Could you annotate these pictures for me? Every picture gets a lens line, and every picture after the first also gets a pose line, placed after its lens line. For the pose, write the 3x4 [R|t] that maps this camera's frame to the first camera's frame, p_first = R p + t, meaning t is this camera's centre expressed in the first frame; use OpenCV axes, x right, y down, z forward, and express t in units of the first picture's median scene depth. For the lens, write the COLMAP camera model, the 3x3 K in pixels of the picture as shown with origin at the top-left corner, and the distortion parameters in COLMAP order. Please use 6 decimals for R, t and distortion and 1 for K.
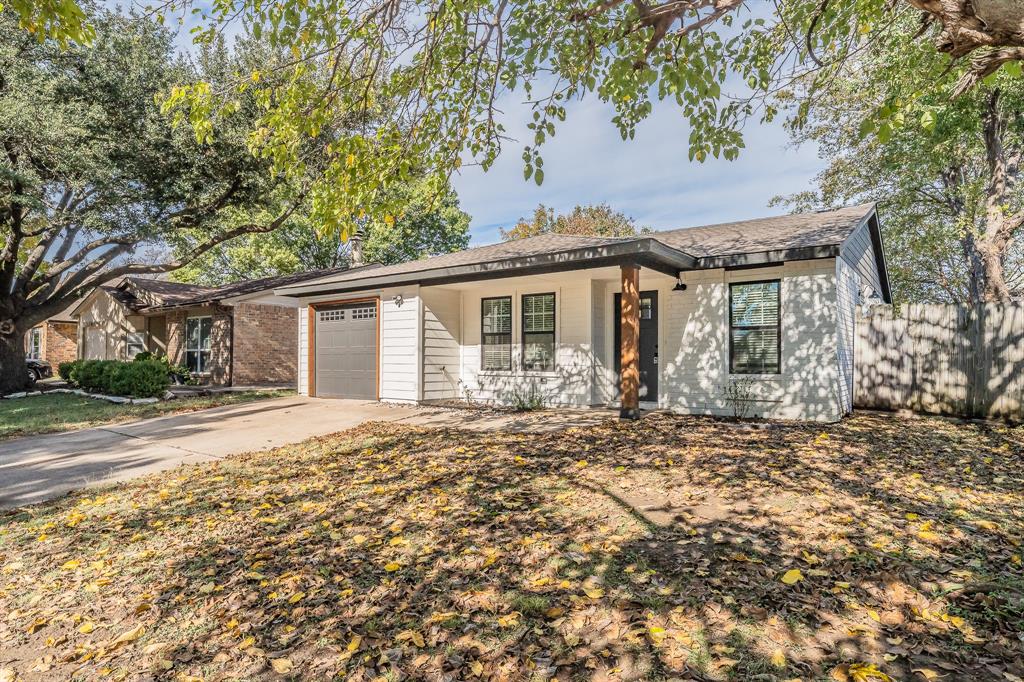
lens RADIAL K [[601.2, 0, 512.0], [0, 601.2, 341.0], [0, 0, 1]] dist [0.001219, 0.000371]
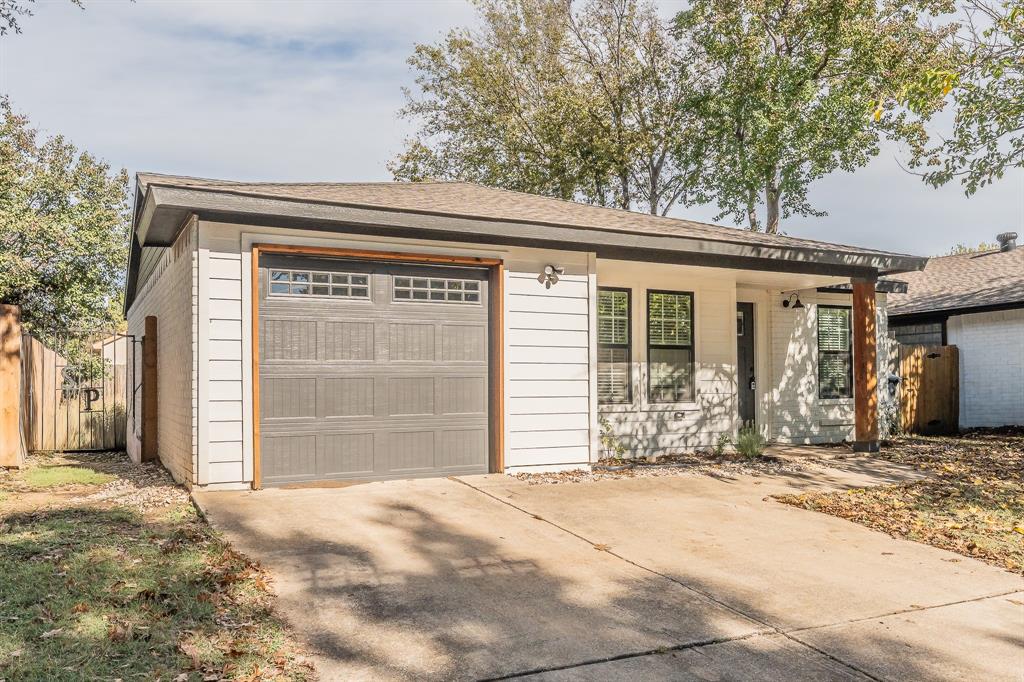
lens RADIAL K [[808.9, 0, 512.0], [0, 808.9, 341.0], [0, 0, 1]] dist [0.002004, 0.002402]
pose [[0.443510, 0.040462, 0.895356, -1.006675], [-0.027726, 0.999122, -0.031417, 0.016150], [-0.895840, -0.010891, 0.444242, 0.855314]]
